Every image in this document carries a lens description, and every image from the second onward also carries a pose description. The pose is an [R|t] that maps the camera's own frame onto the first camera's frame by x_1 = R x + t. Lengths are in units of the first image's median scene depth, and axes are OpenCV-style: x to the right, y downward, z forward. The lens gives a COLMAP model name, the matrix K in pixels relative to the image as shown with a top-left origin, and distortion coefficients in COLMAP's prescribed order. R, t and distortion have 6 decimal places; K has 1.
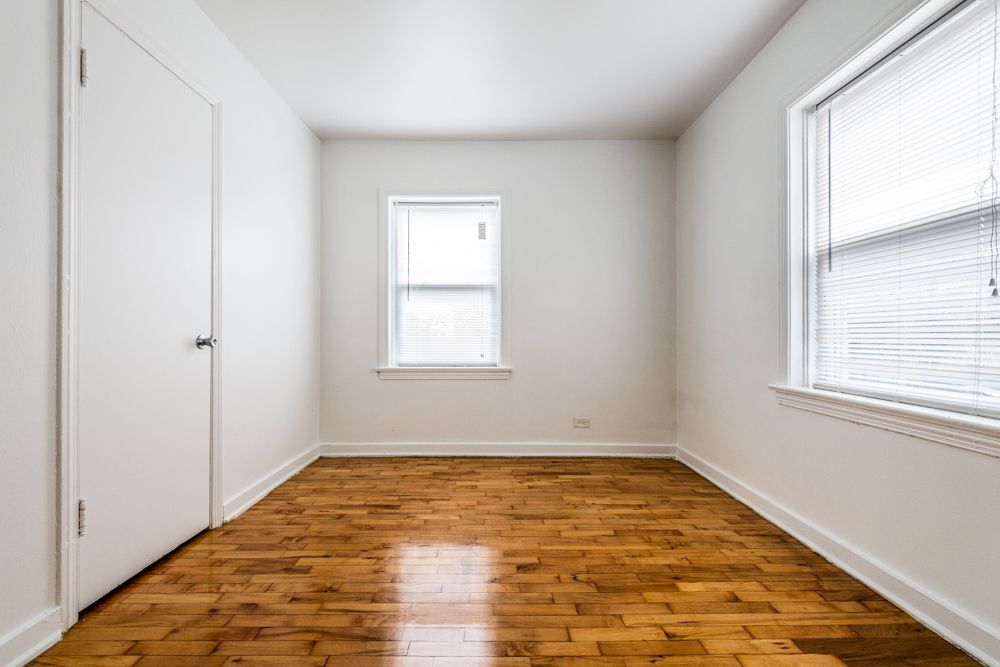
lens RADIAL K [[398.9, 0, 593.8], [0, 398.9, 334.0], [0, 0, 1]] dist [0.016039, -0.004017]
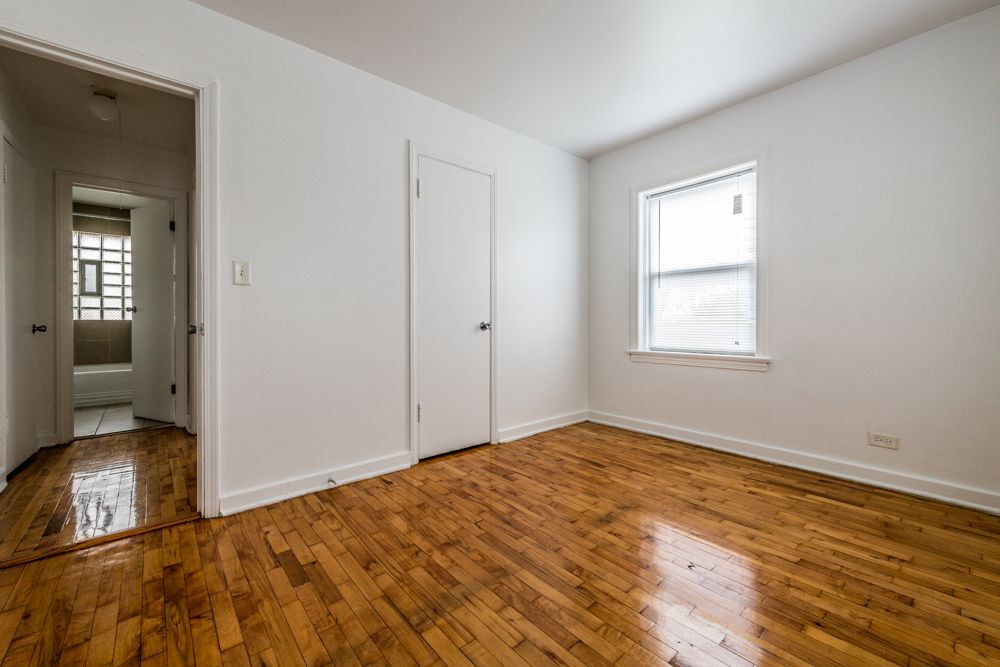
lens RADIAL K [[404.1, 0, 499.5], [0, 404.1, 325.5], [0, 0, 1]] dist [0.001318, -0.000430]
pose [[0.649162, 0.003005, -0.760644, 0.204786], [0.007969, 0.999910, 0.010751, 0.000759], [0.760608, -0.013041, 0.649080, 0.002354]]
